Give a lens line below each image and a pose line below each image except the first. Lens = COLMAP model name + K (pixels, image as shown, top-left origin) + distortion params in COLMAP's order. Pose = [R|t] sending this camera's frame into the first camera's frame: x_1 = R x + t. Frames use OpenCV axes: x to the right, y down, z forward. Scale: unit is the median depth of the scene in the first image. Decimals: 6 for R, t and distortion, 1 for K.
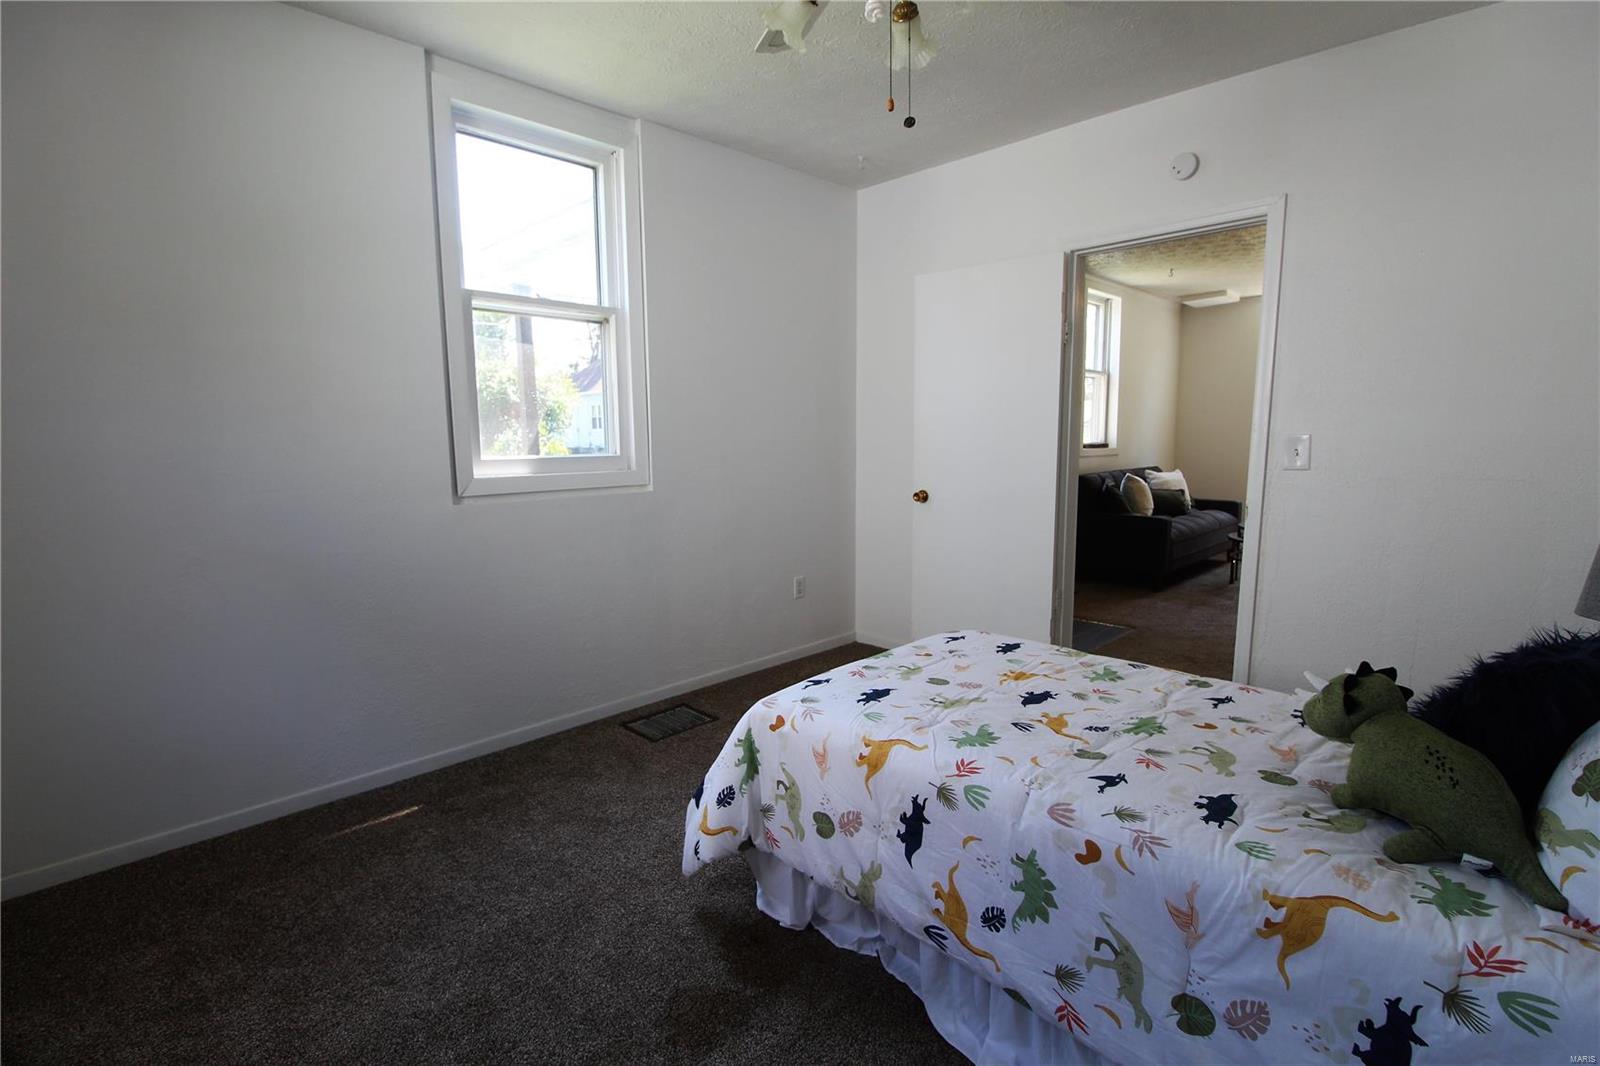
lens RADIAL K [[735.6, 0, 804.3], [0, 735.6, 526.1], [0, 0, 1]] dist [0.001431, -0.013876]
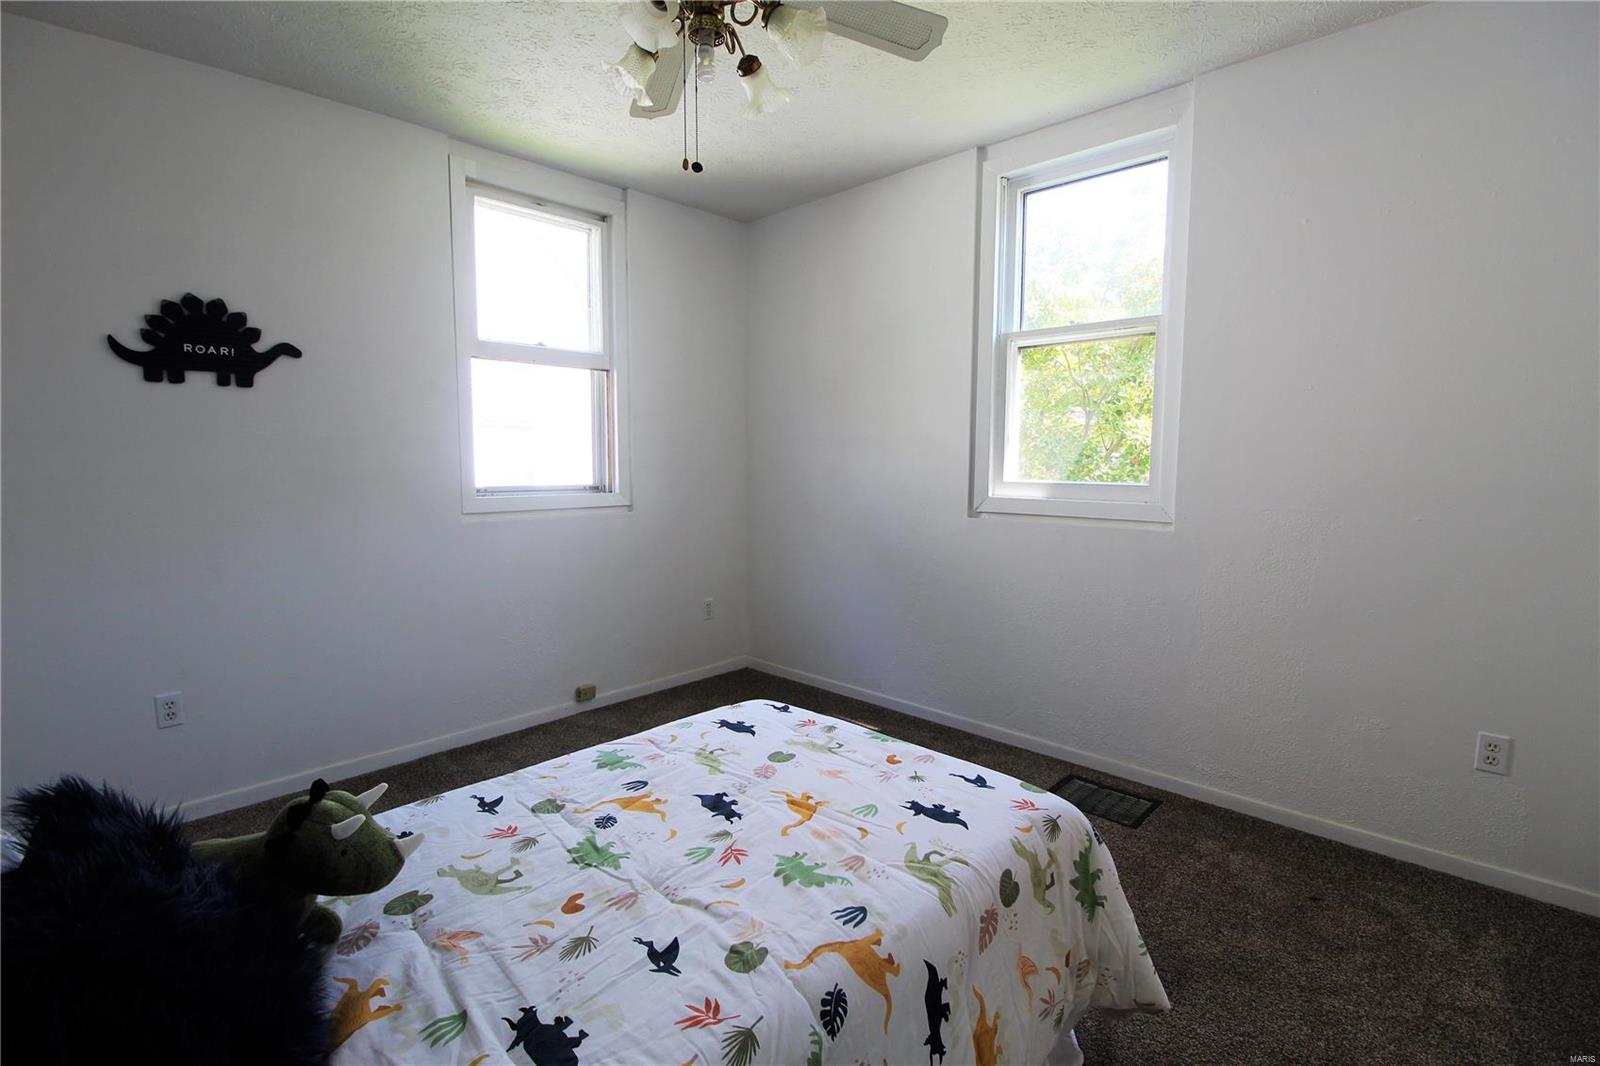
lens RADIAL K [[735.6, 0, 804.3], [0, 735.6, 526.1], [0, 0, 1]] dist [0.001431, -0.013876]
pose [[0.024236, 0.106317, -0.994037, 0.972568], [-0.125770, 0.986753, 0.102471, -0.140766], [0.991763, 0.122537, 0.037287, 0.930289]]
